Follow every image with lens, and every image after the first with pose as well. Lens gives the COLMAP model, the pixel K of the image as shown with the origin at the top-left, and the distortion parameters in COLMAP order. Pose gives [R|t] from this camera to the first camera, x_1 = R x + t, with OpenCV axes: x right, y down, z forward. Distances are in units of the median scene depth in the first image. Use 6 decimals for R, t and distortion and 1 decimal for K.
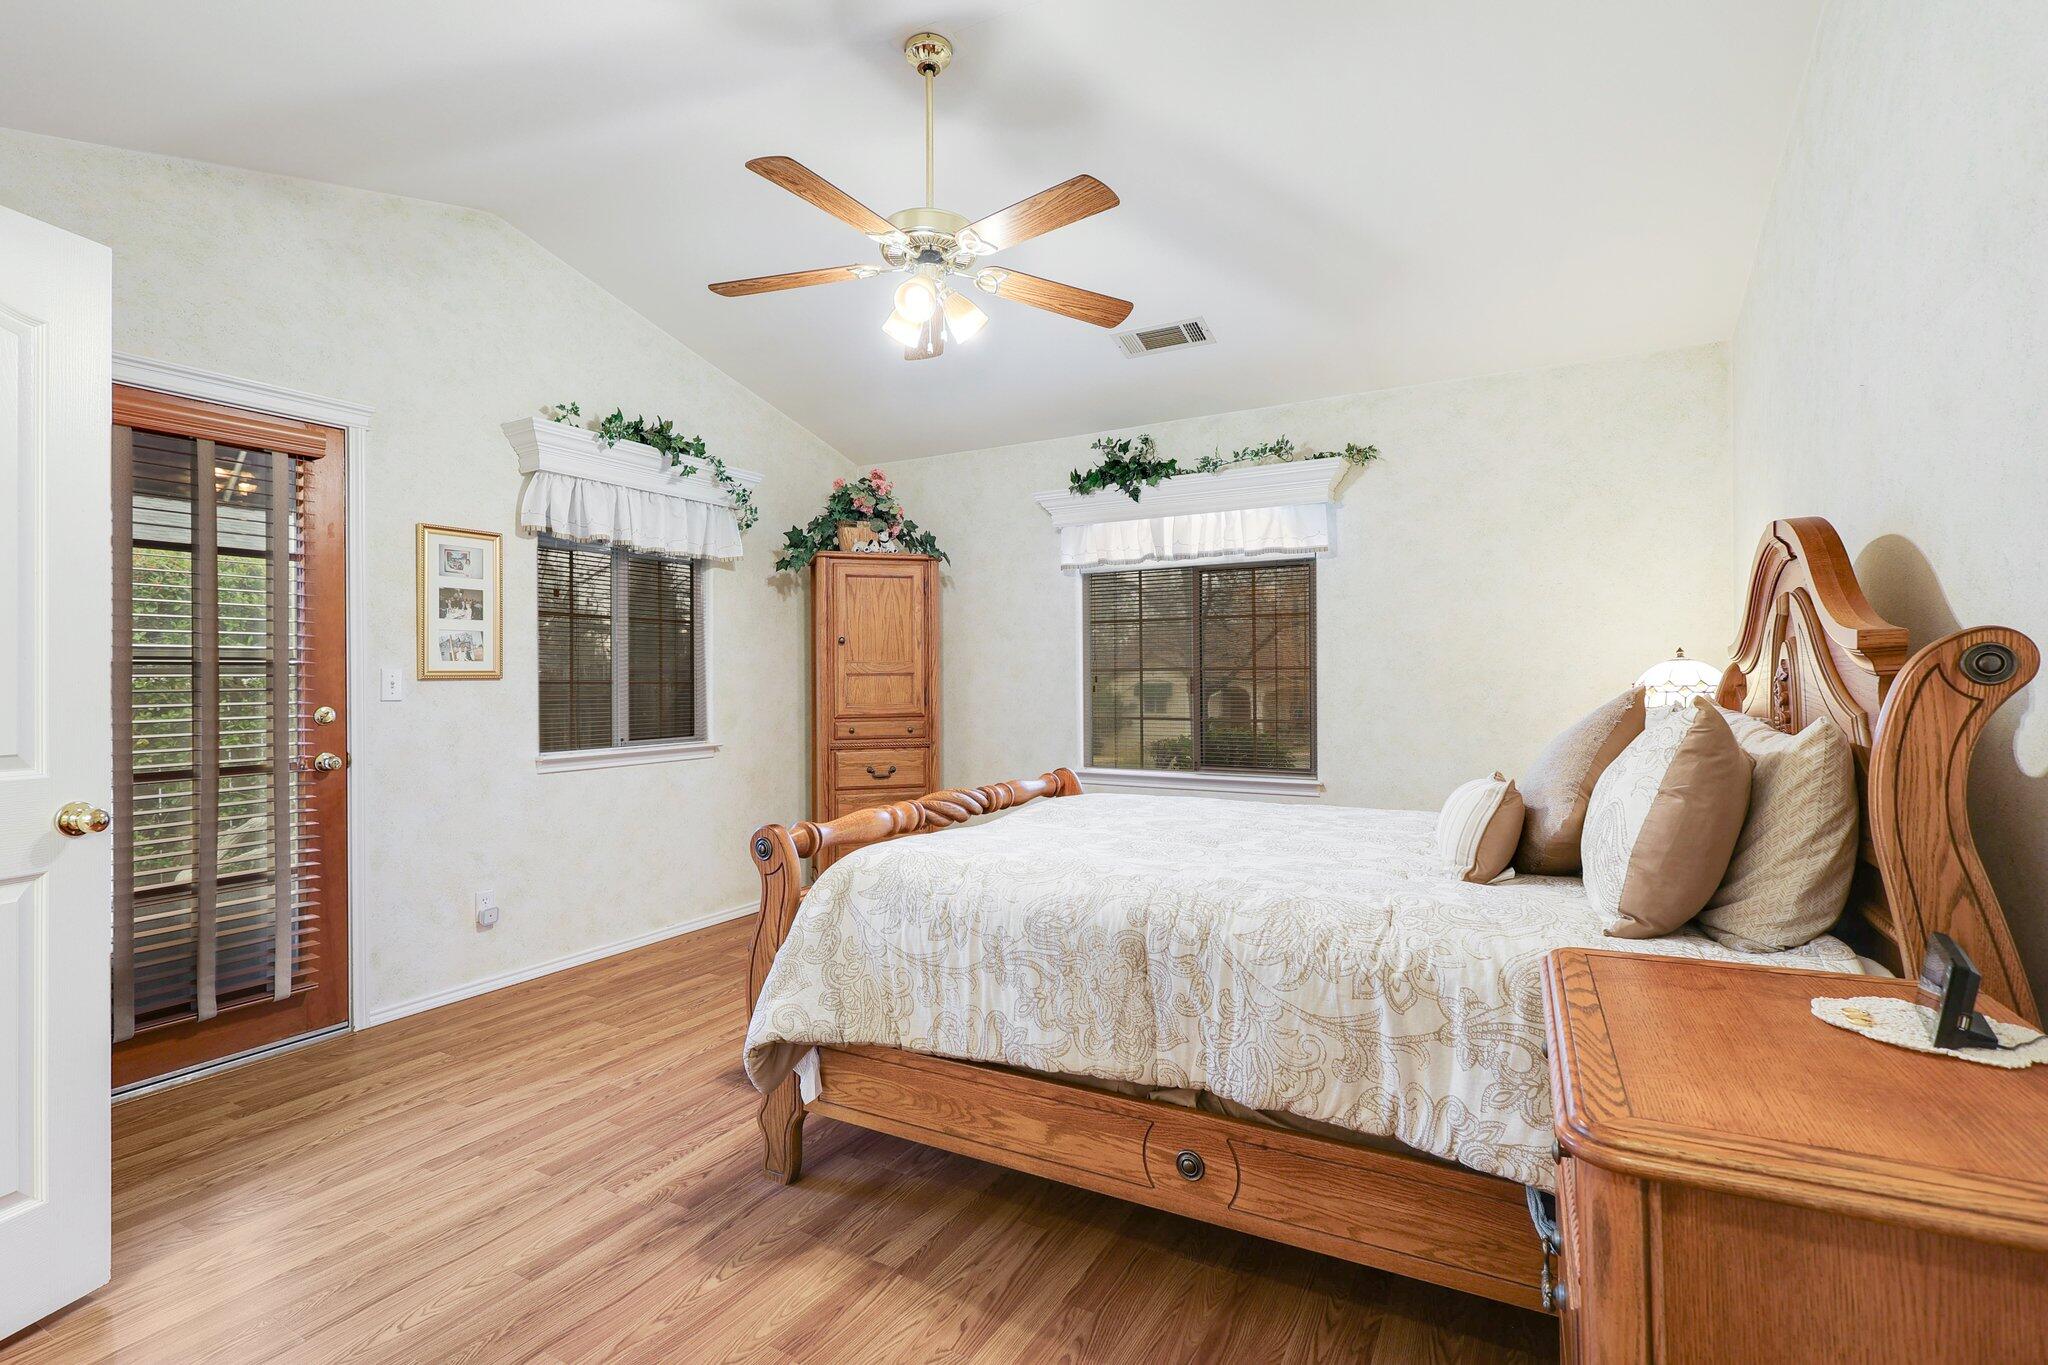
lens RADIAL K [[954.7, 0, 1024.1], [0, 954.7, 677.4], [0, 0, 1]] dist [0.003718, 0.000313]
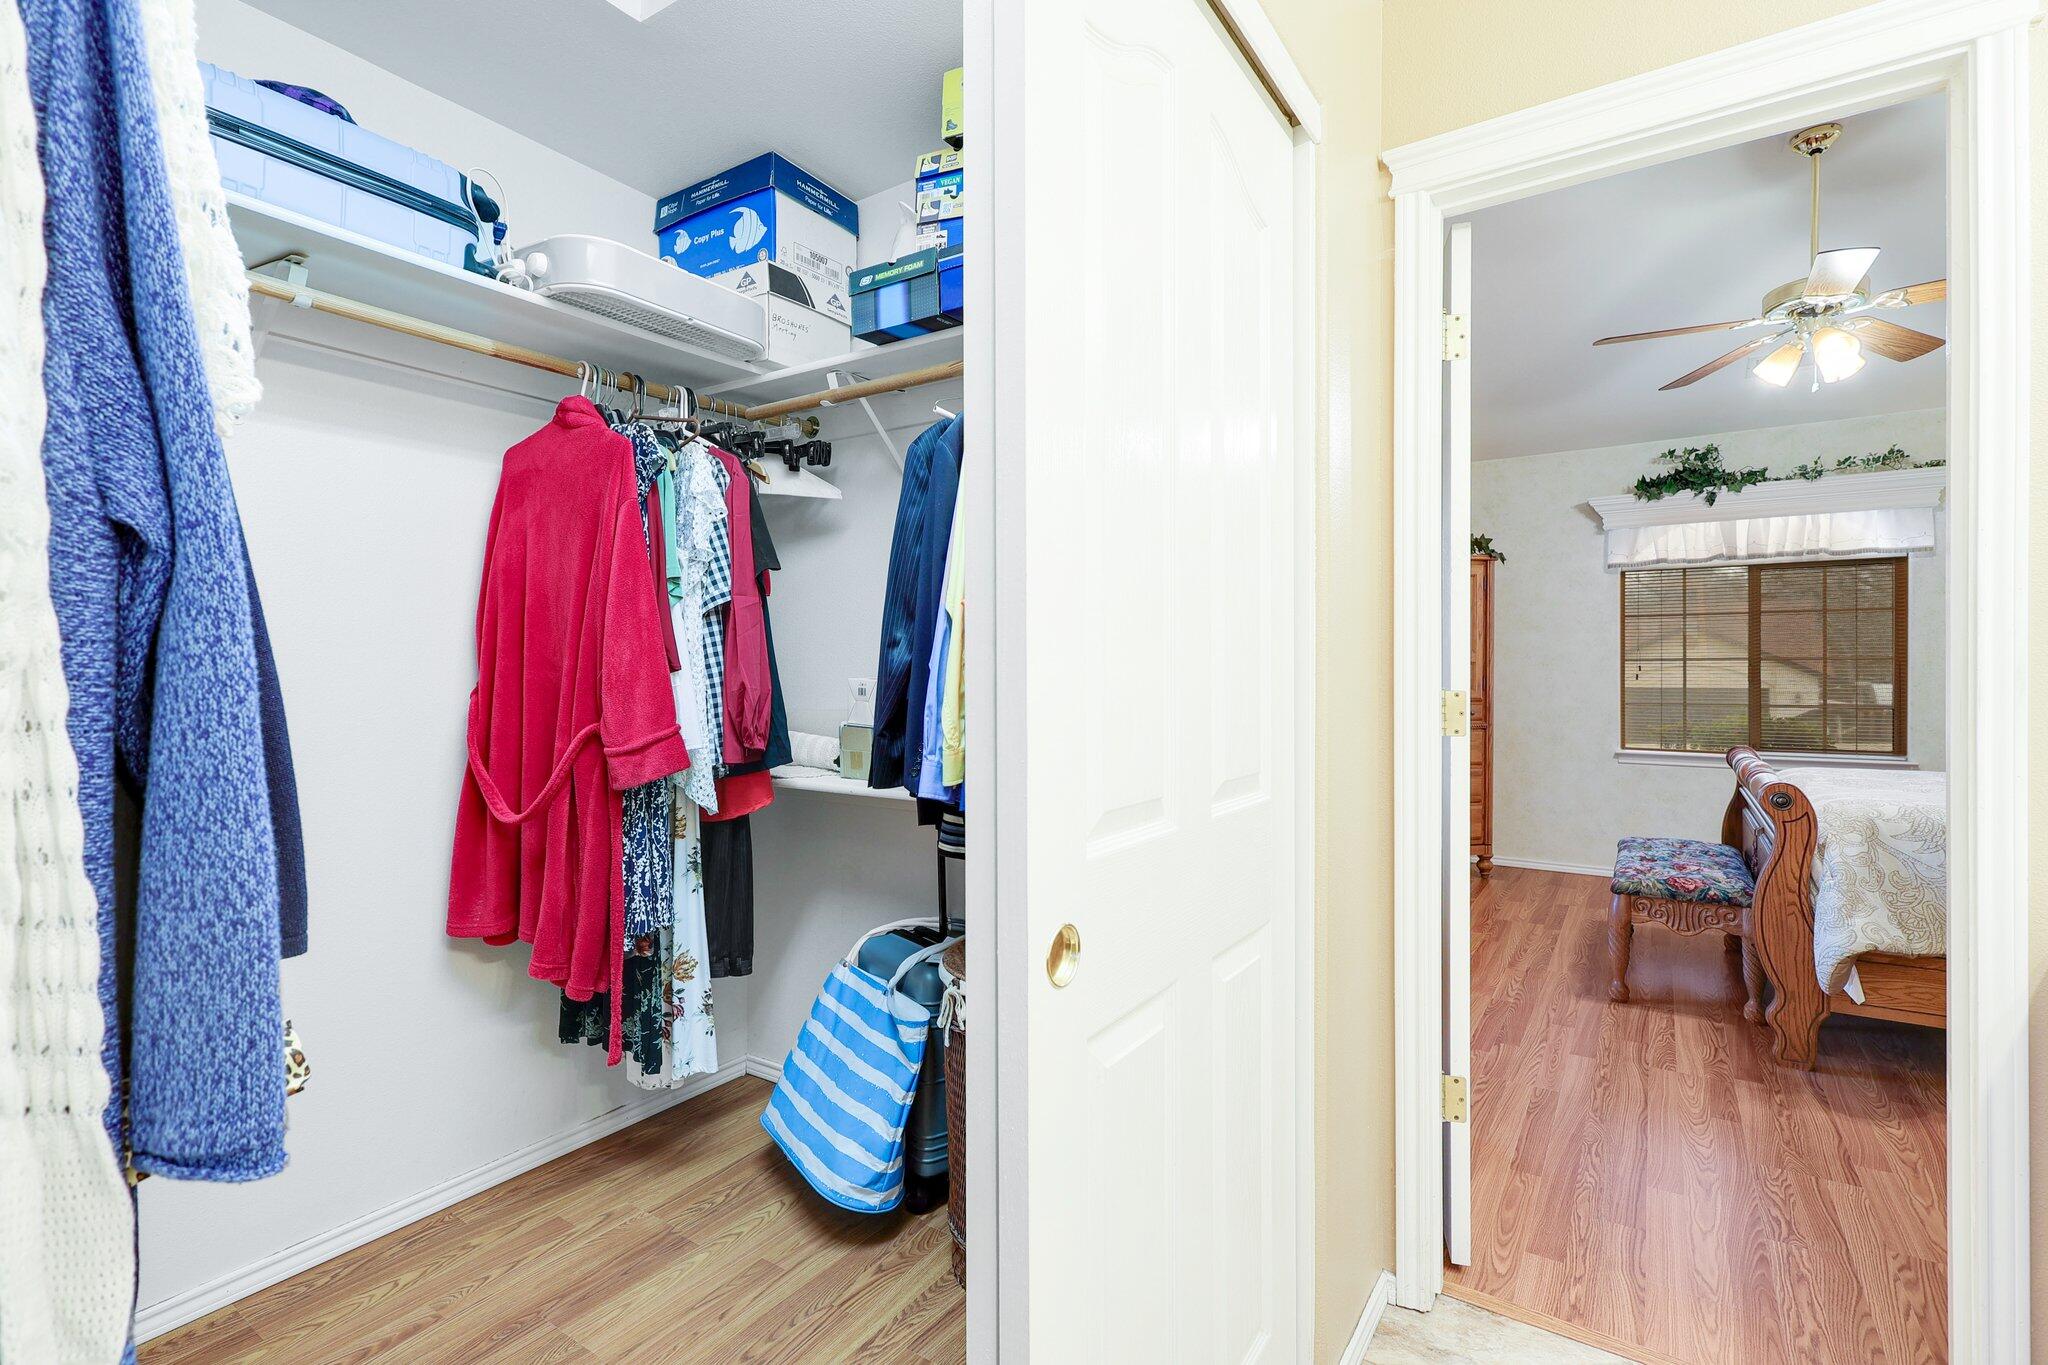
lens RADIAL K [[954.7, 0, 1025.0], [0, 954.7, 678.3], [0, 0, 1]] dist [0.003718, 0.000313]
pose [[0.997582, 0.005671, -0.069265, -0.608665], [-0.004738, 0.999896, 0.013636, 0.003294], [0.069335, -0.013275, 0.997505, -0.159960]]
